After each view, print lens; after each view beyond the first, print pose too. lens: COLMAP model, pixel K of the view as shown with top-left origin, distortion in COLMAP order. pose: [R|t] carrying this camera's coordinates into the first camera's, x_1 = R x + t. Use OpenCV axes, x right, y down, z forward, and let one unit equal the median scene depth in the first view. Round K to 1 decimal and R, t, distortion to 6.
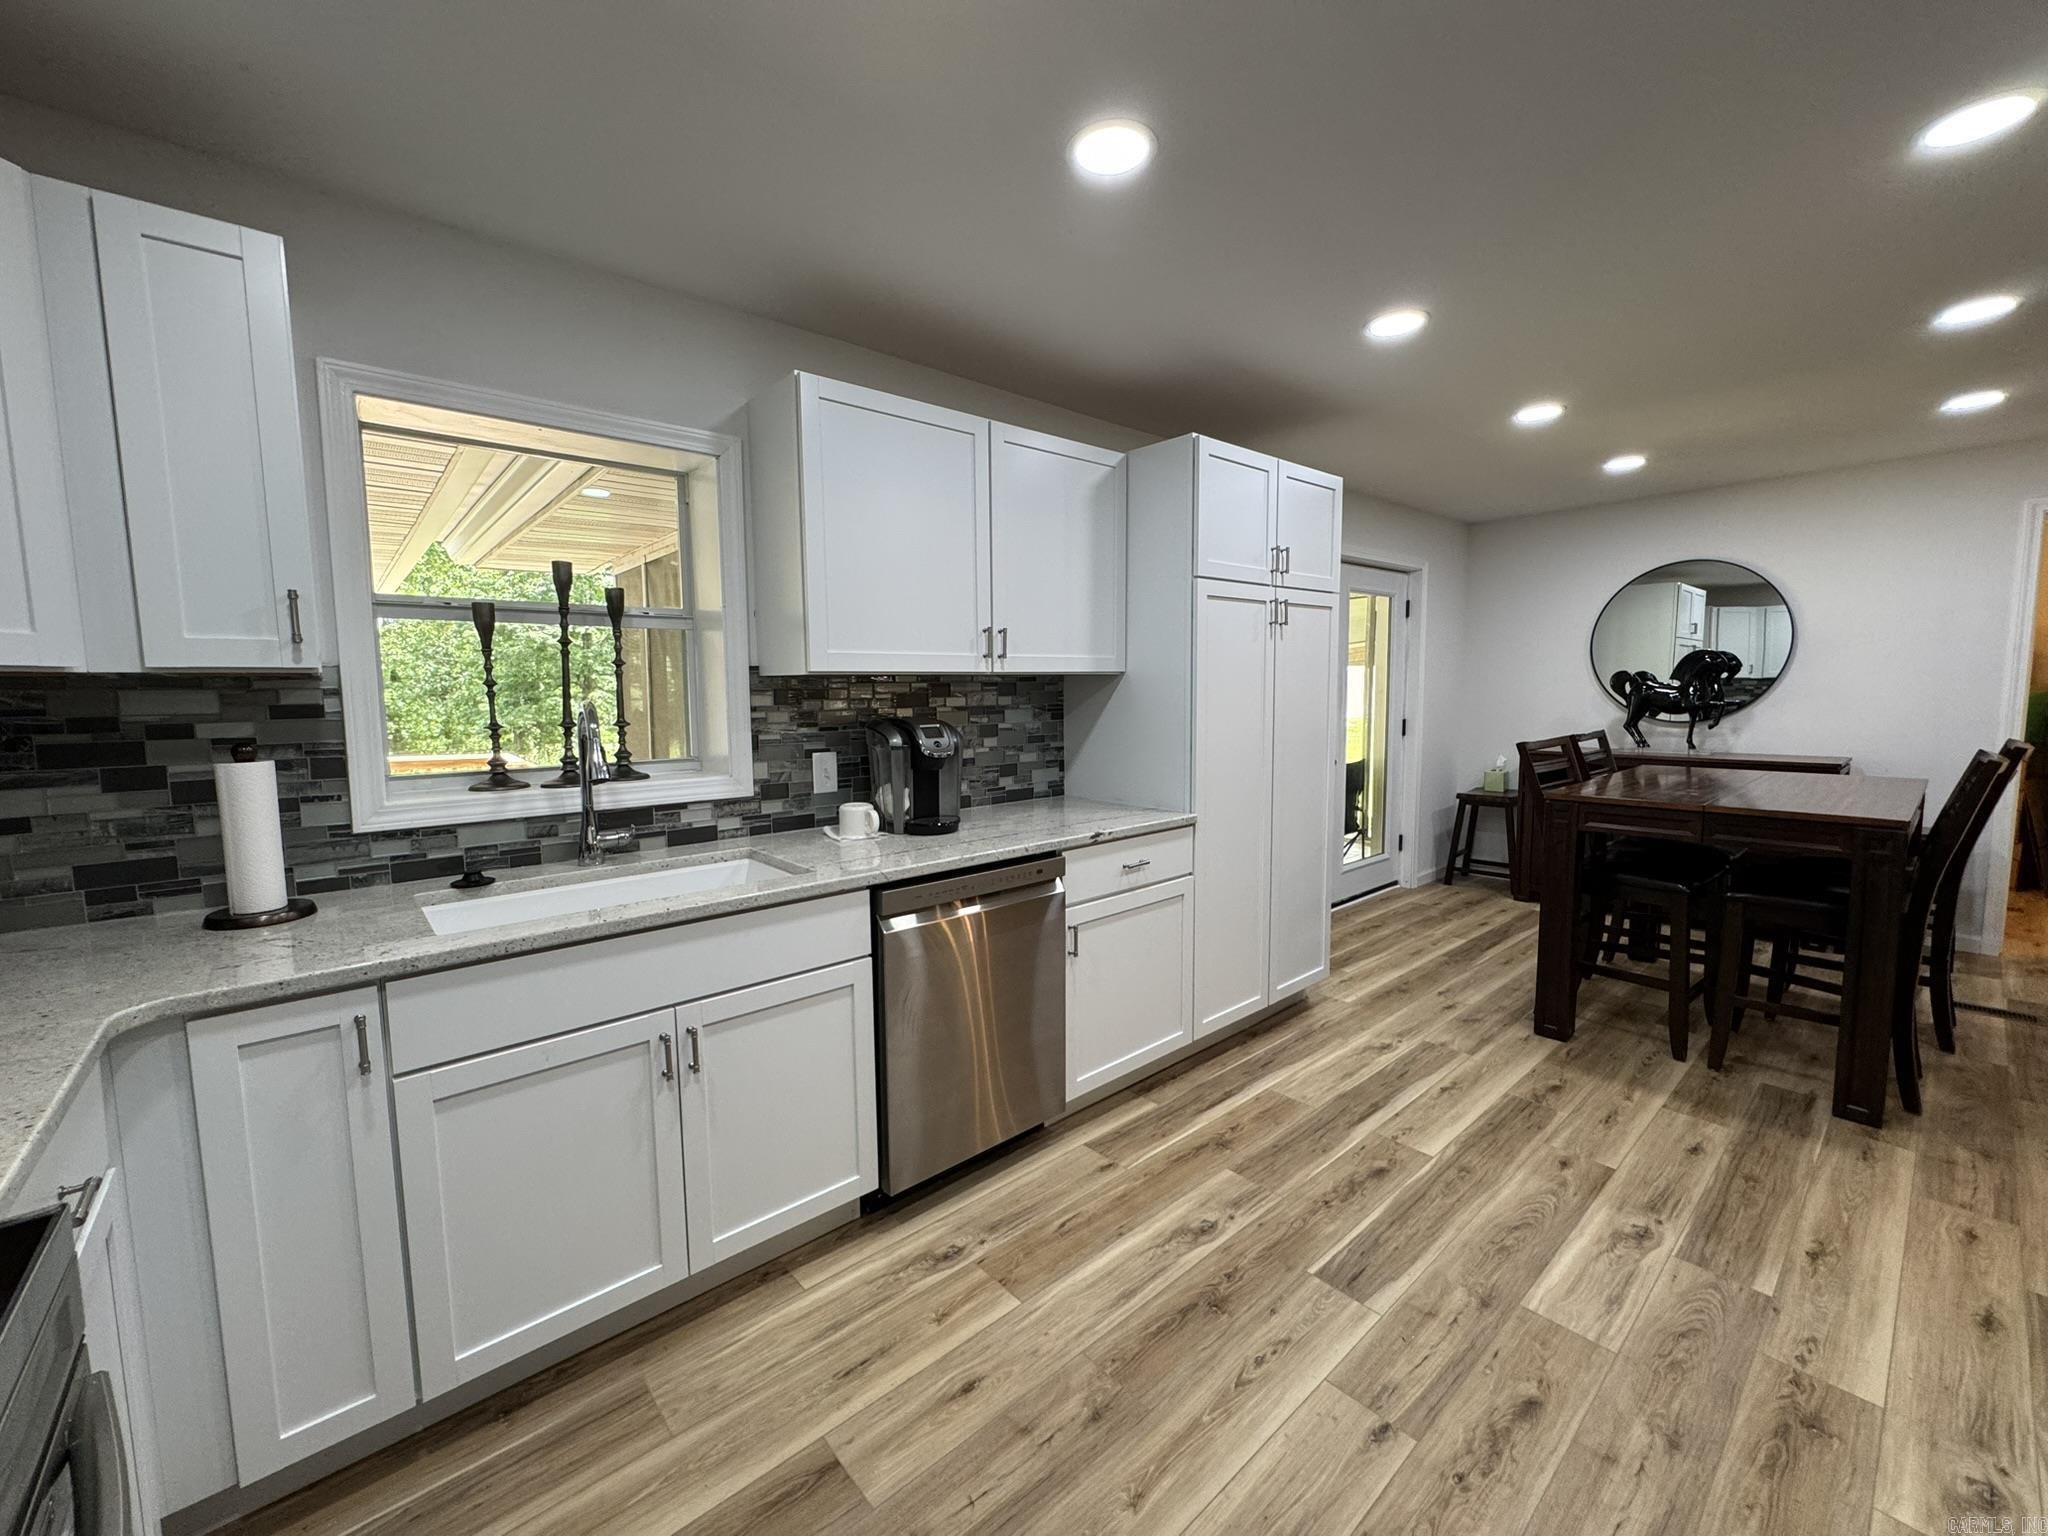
lens RADIAL K [[820.9, 0, 1024.9], [0, 820.9, 763.3], [0, 0, 1]] dist [0.003336, 0.000208]
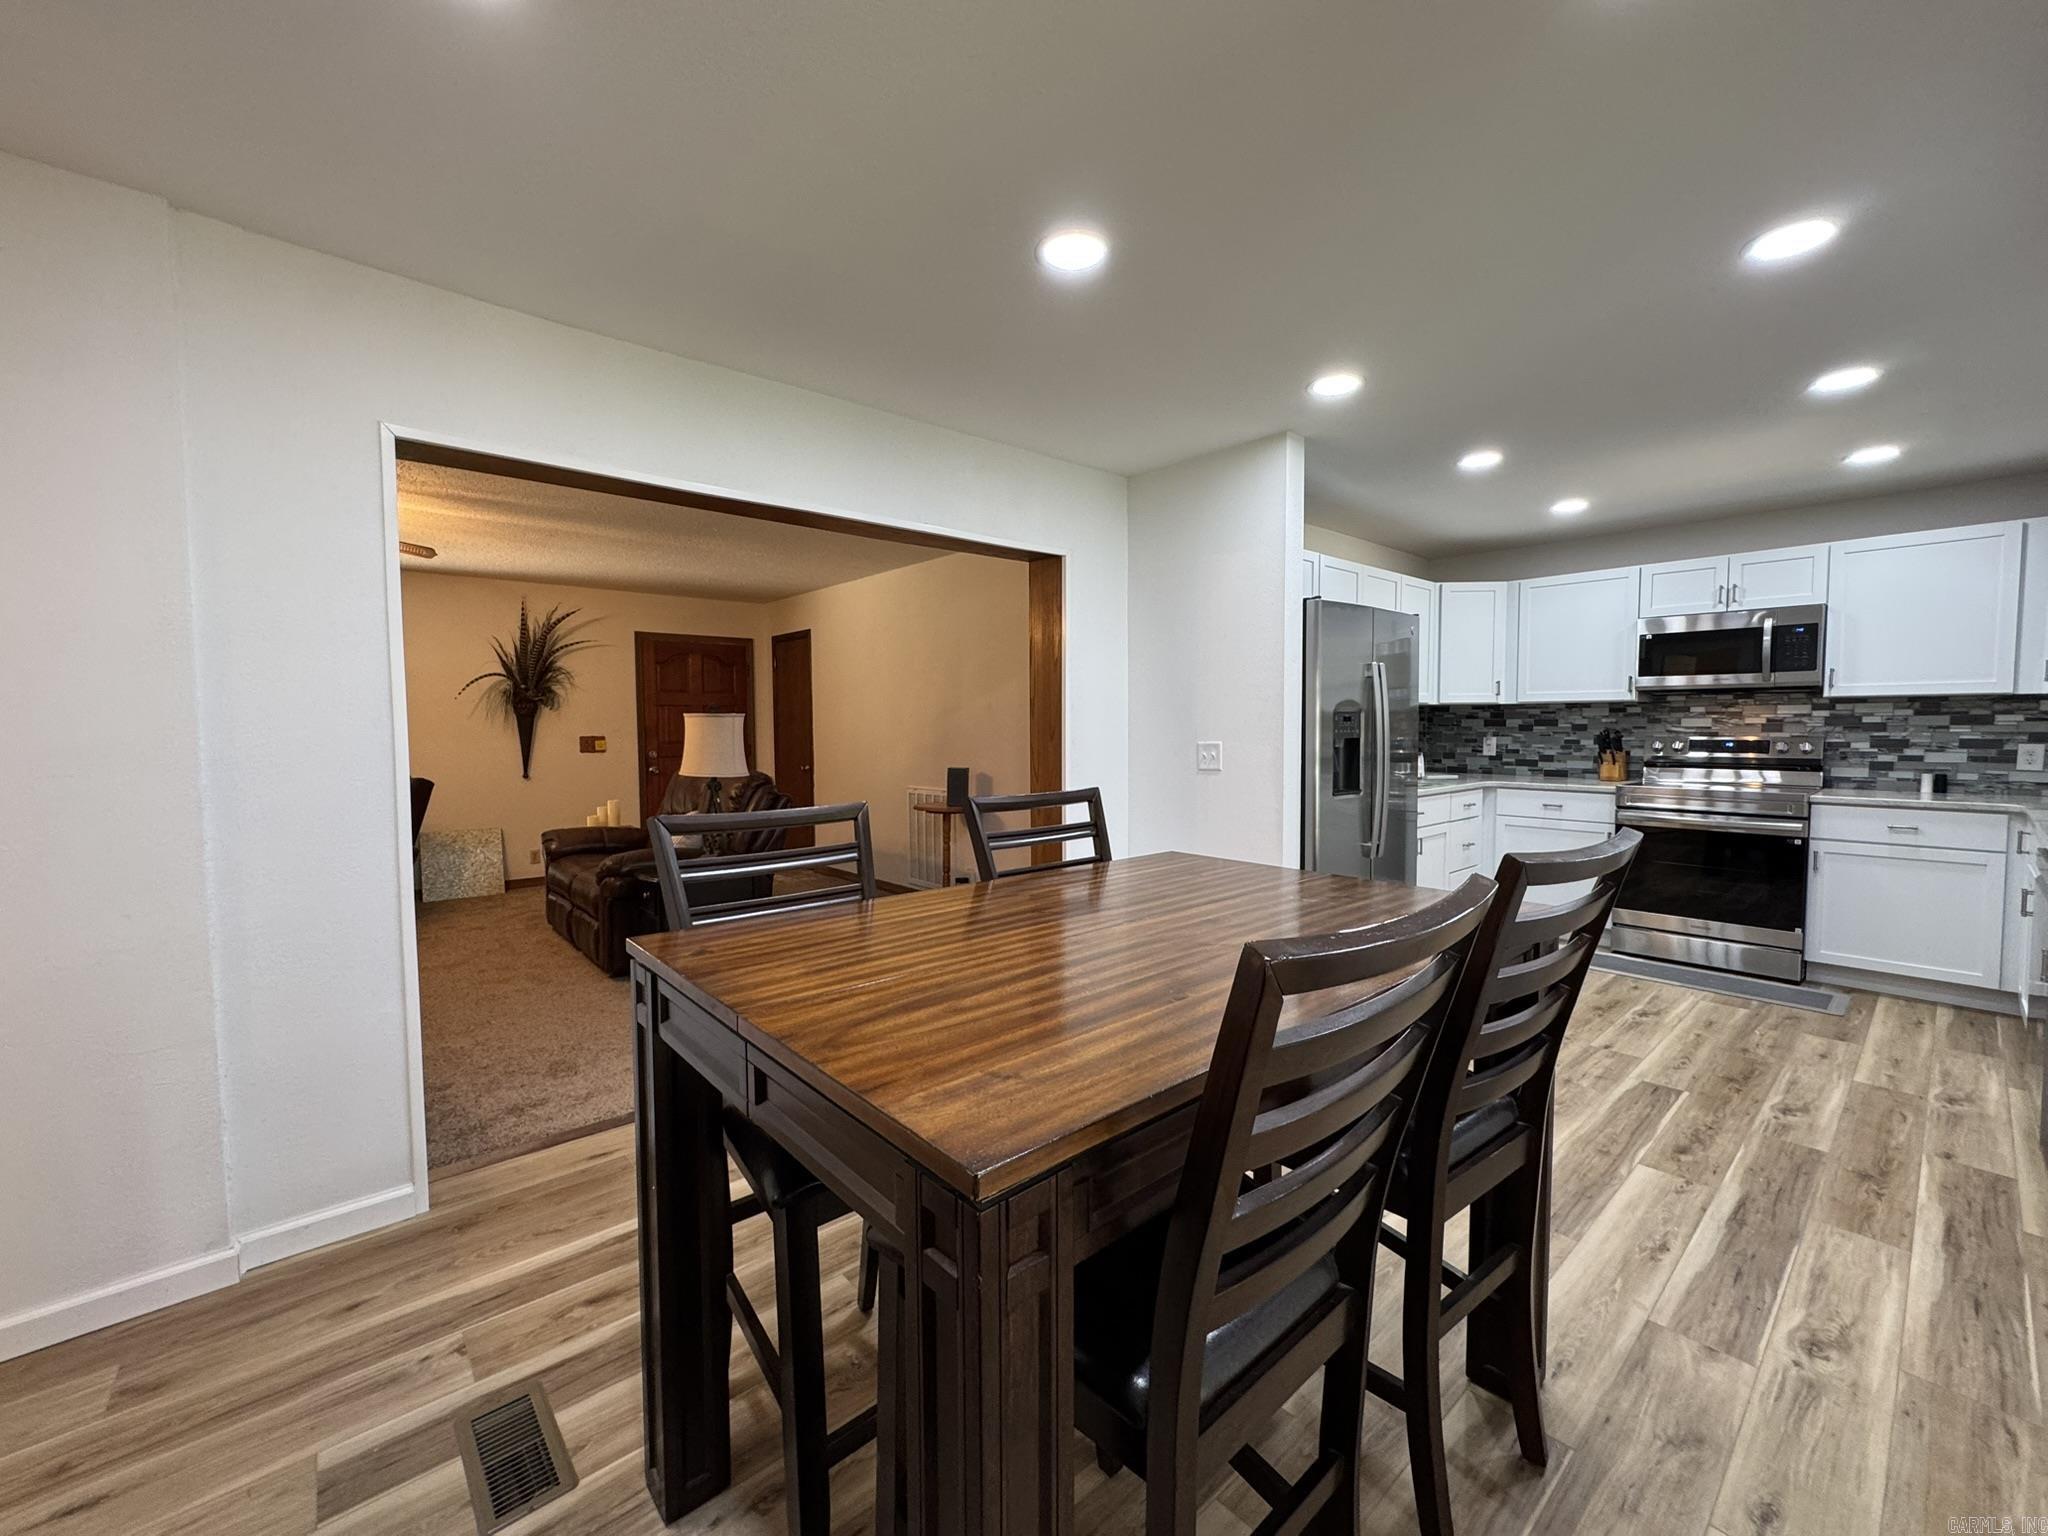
lens RADIAL K [[820.9, 0, 1025.5], [0, 820.9, 762.8], [0, 0, 1]] dist [0.003336, 0.000208]
pose [[-0.999844, 0.017649, -0.000578, 1.290963], [0.017411, 0.990748, 0.134594, -0.171828], [0.002948, 0.134562, -0.990901, 2.007106]]
